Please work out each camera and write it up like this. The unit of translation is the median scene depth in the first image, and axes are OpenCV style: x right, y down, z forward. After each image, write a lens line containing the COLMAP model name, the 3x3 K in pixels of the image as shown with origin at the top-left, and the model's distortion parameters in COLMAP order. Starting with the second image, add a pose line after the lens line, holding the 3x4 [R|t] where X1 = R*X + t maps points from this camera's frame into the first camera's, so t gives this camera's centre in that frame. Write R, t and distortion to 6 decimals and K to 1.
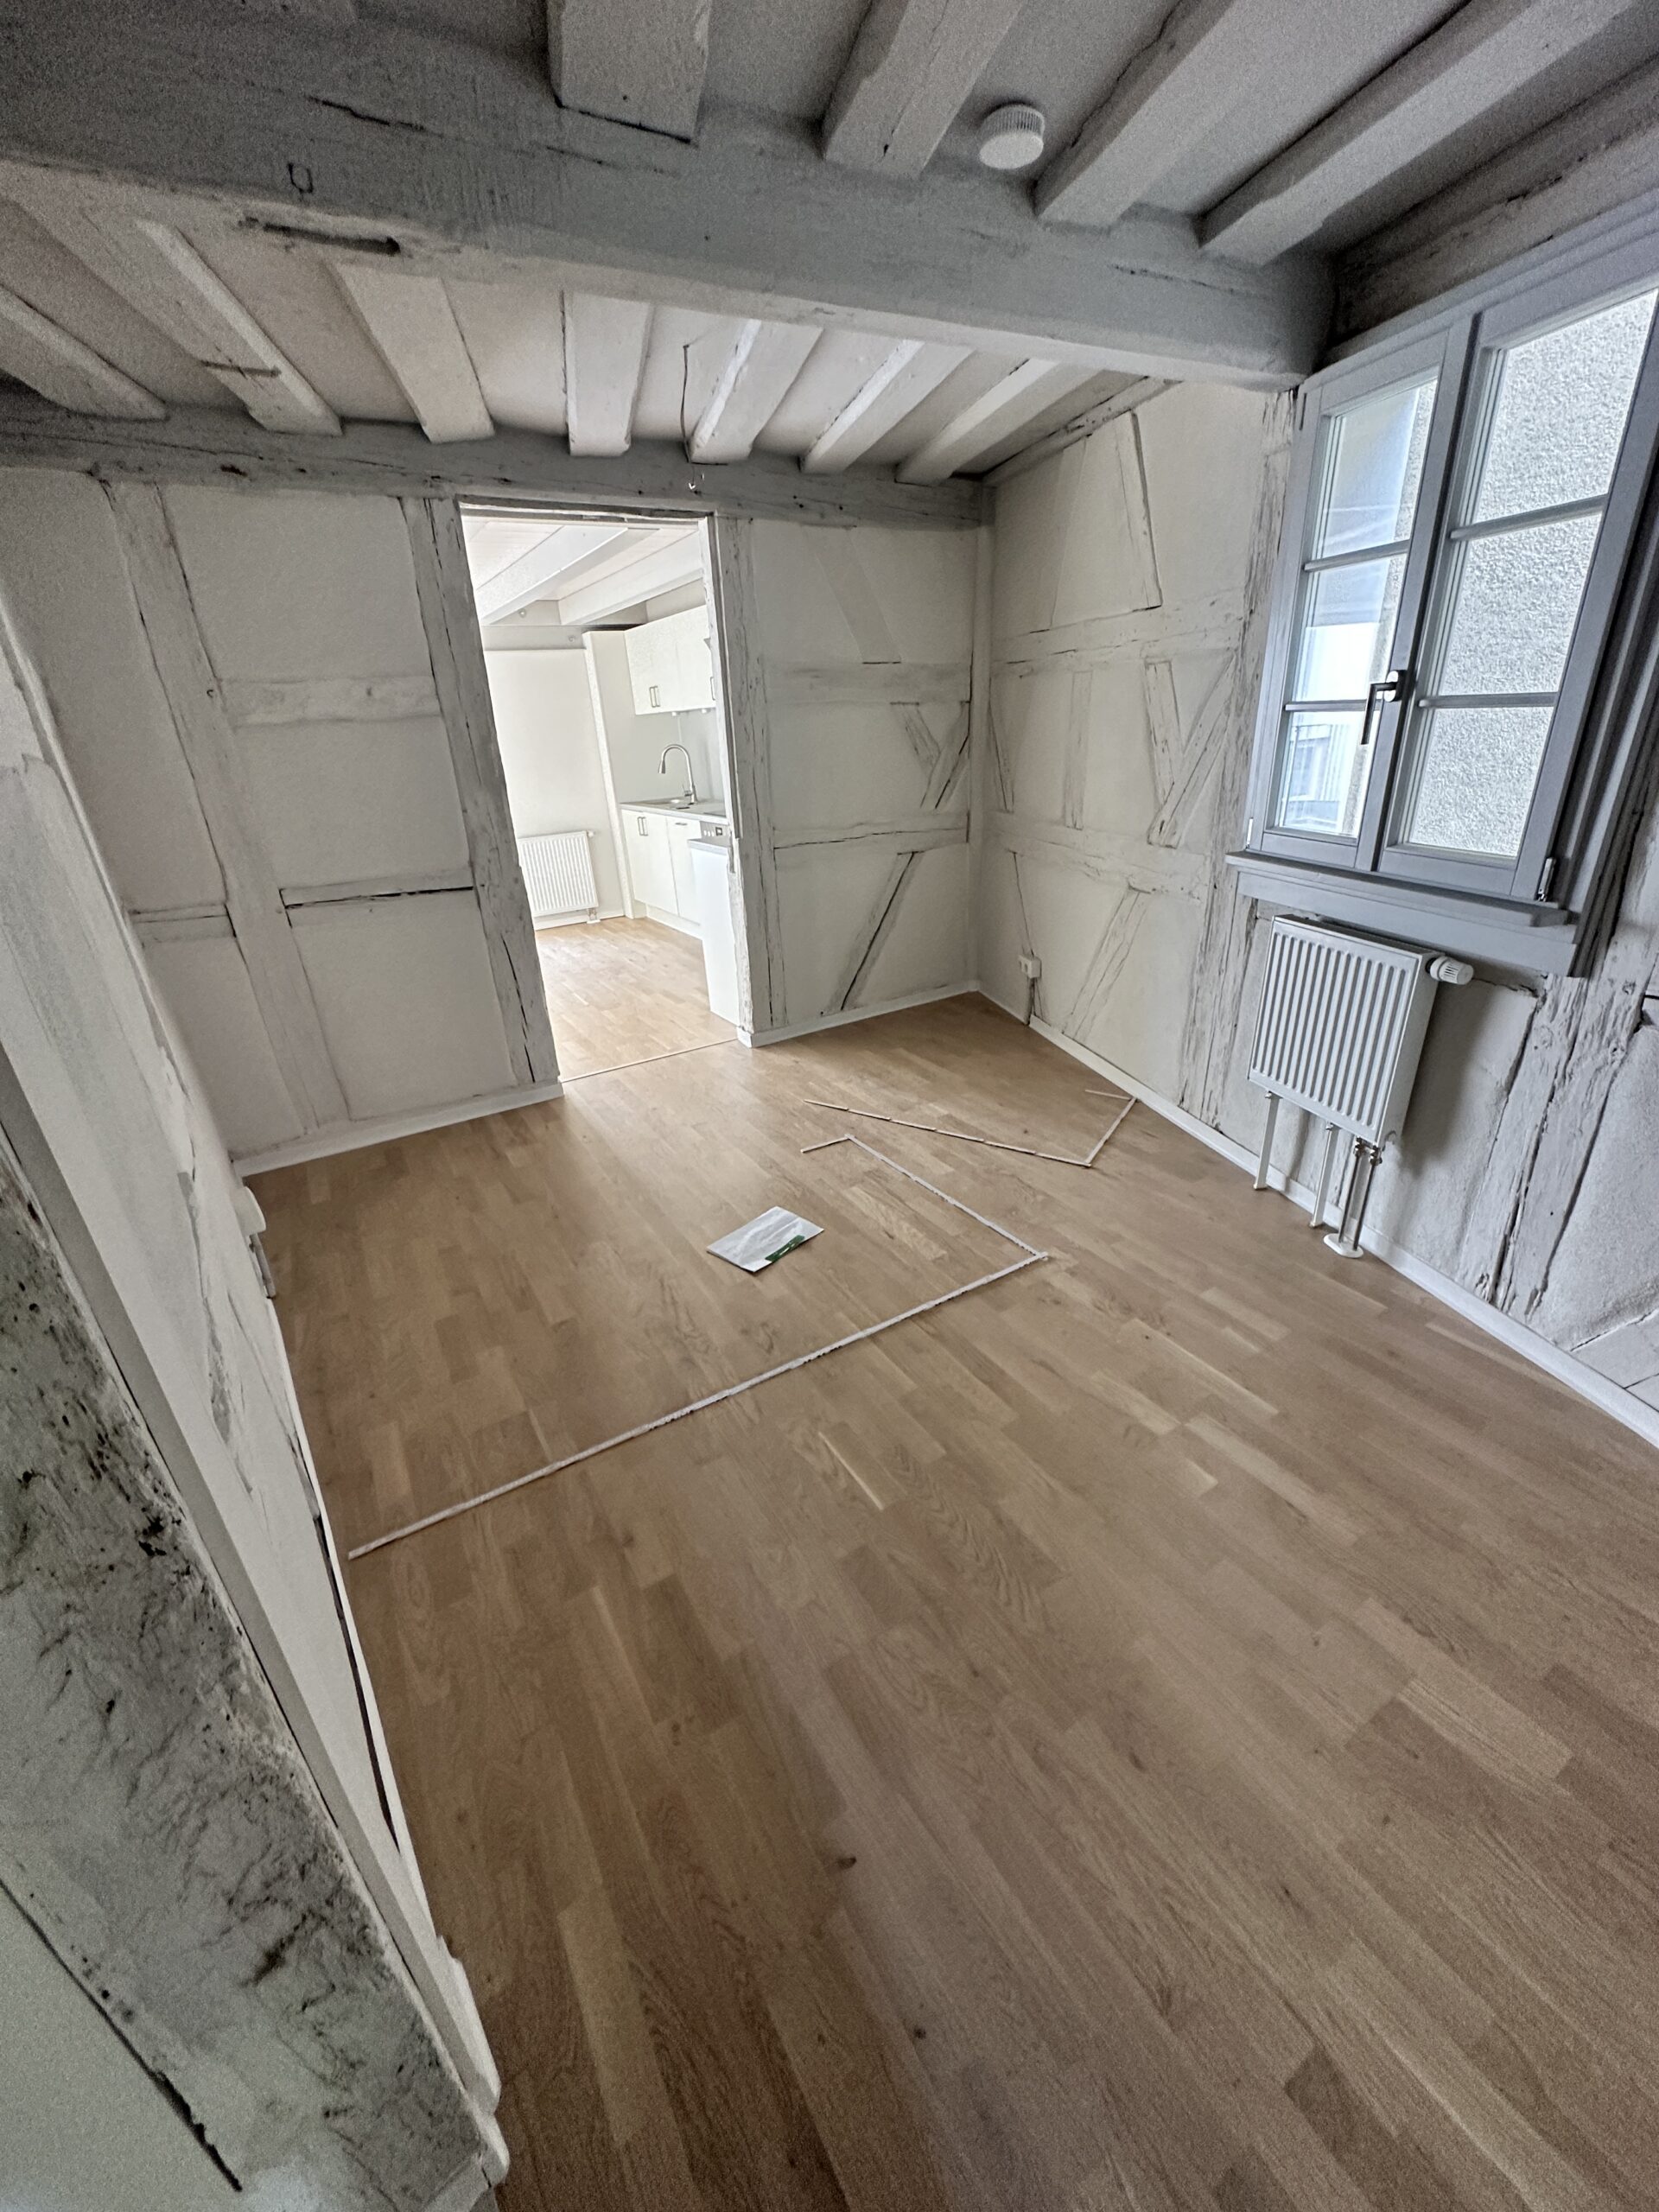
lens RADIAL K [[885.7, 0, 828.7], [0, 885.7, 1108.3], [0, 0, 1]] dist [0.001139, 0.000059]
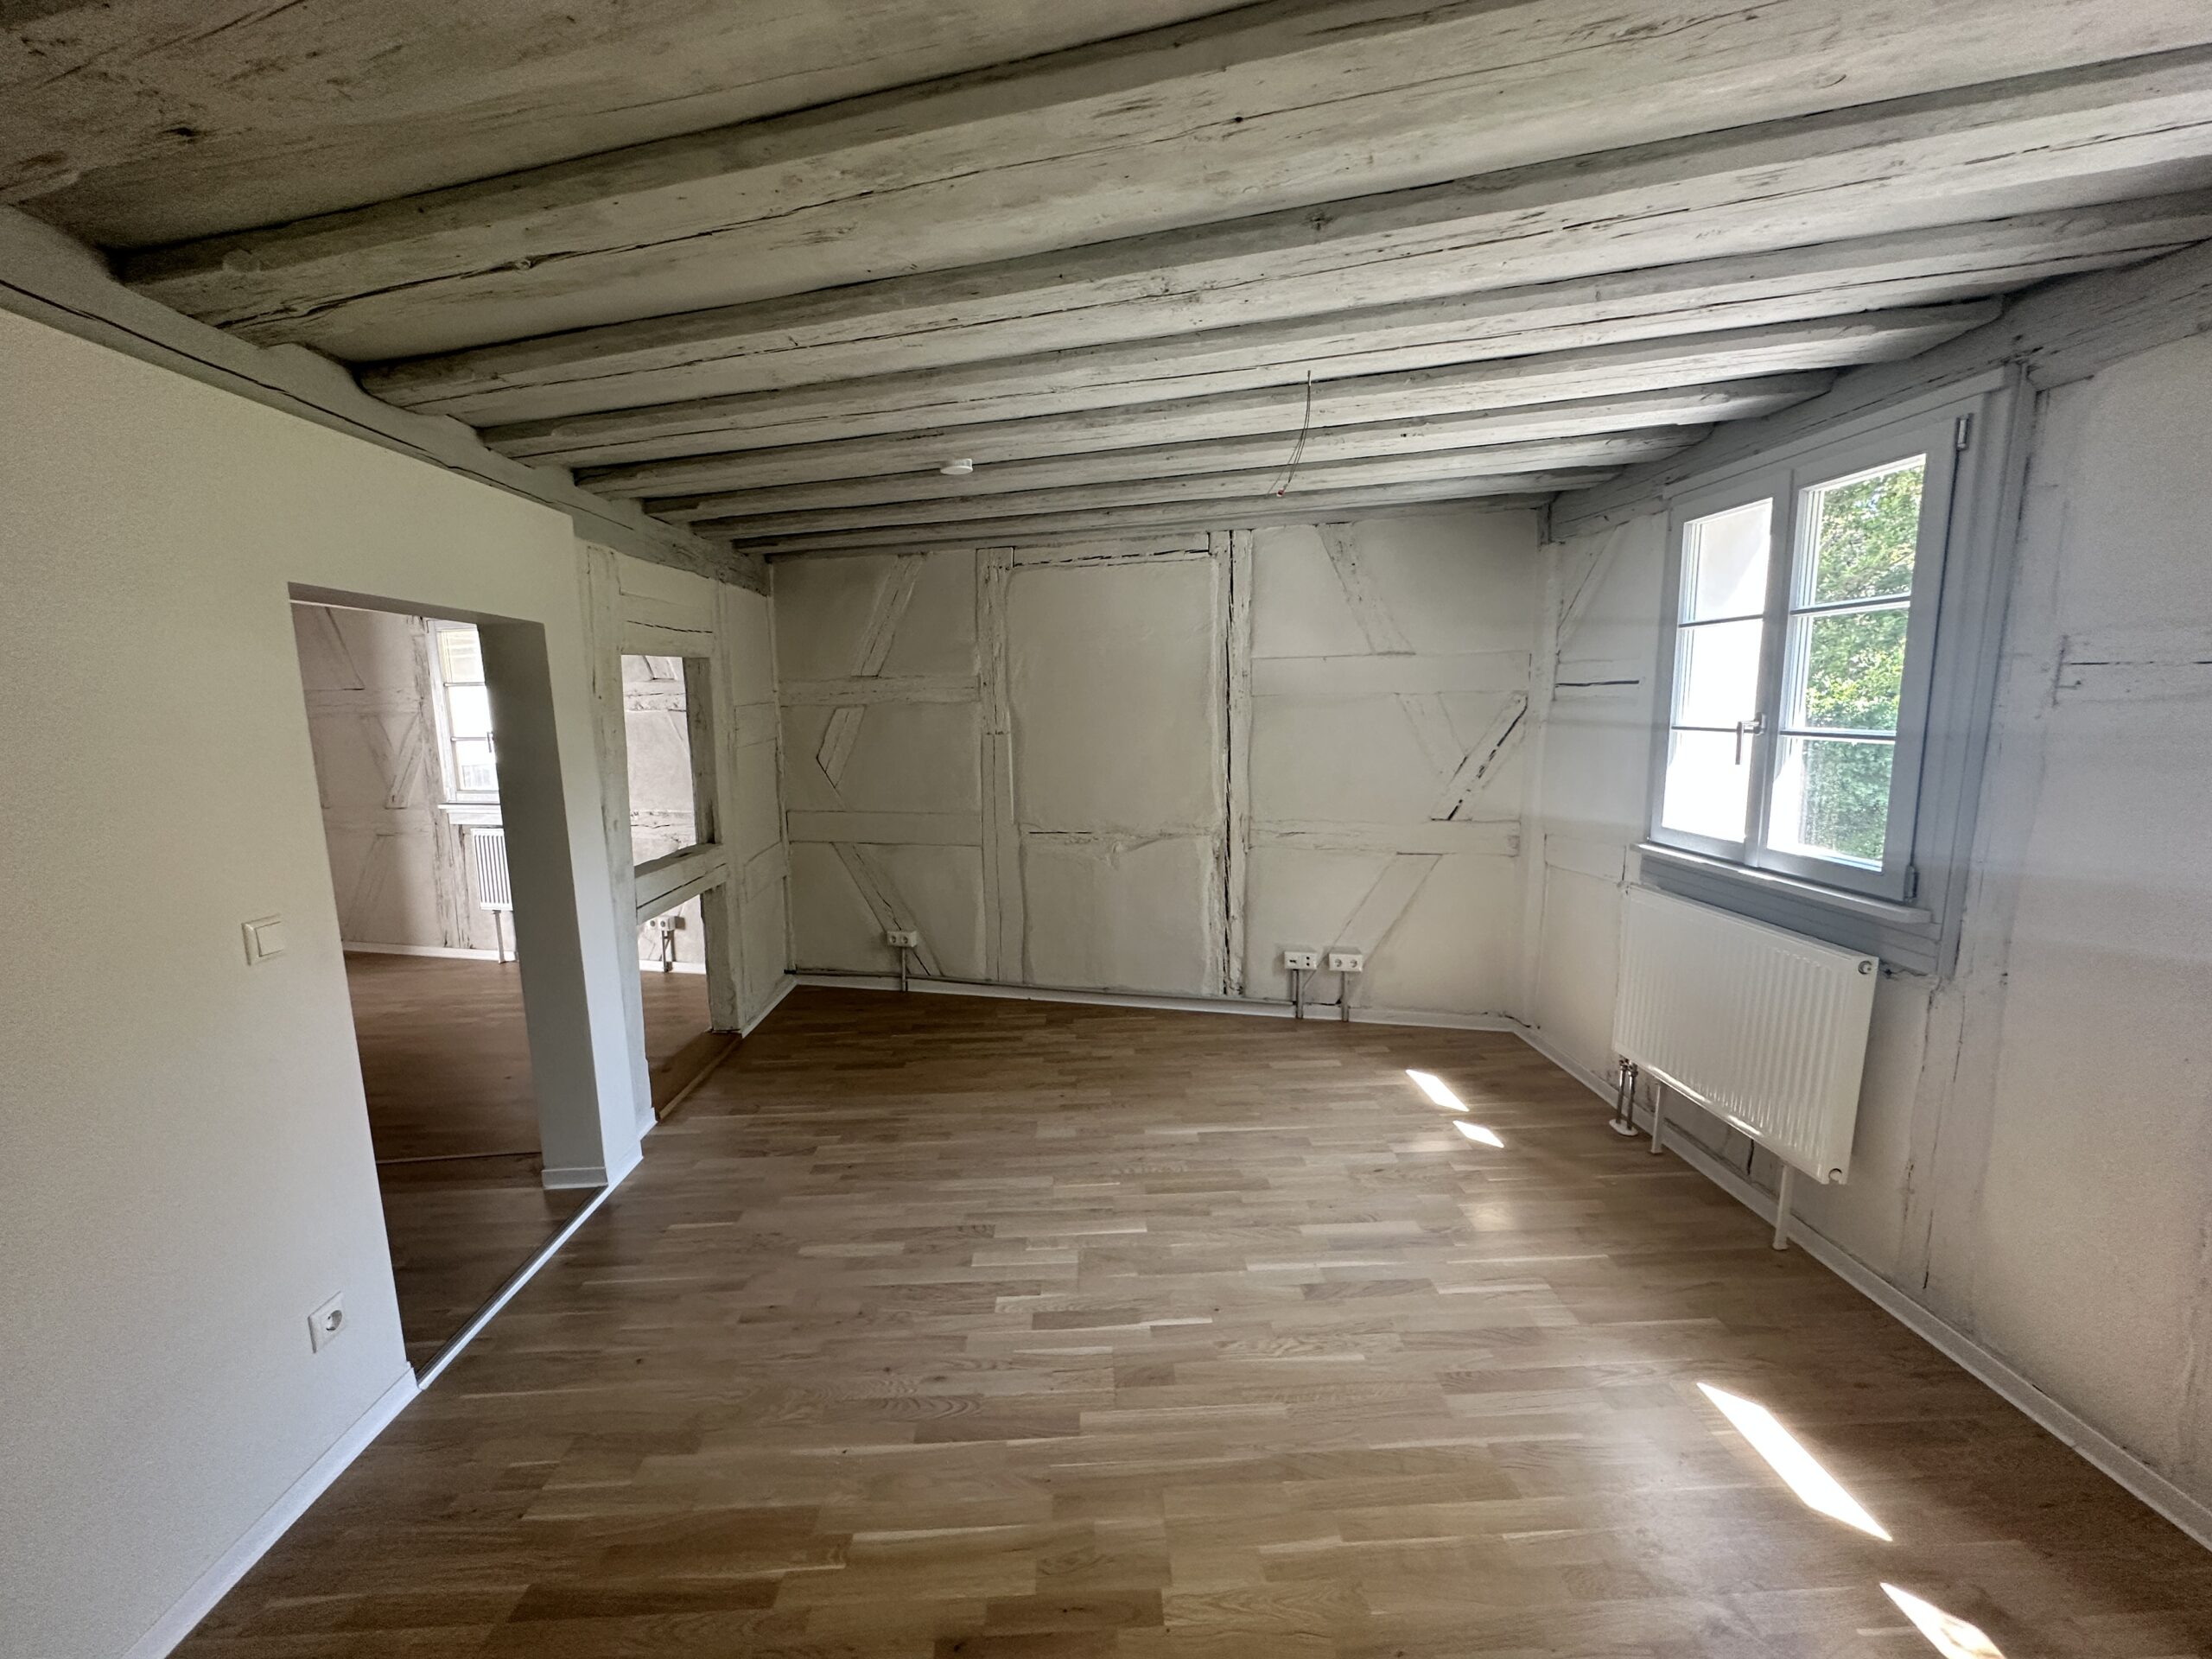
lens RADIAL K [[885.7, 0, 1102.2], [0, 885.7, 821.0], [0, 0, 1]] dist [0.001139, 0.000059]
pose [[0.481502, -0.072658, 0.873428, -0.578121], [0.349902, 0.929631, -0.115559, 0.499193], [-0.803570, 0.361256, 0.473042, -1.135816]]
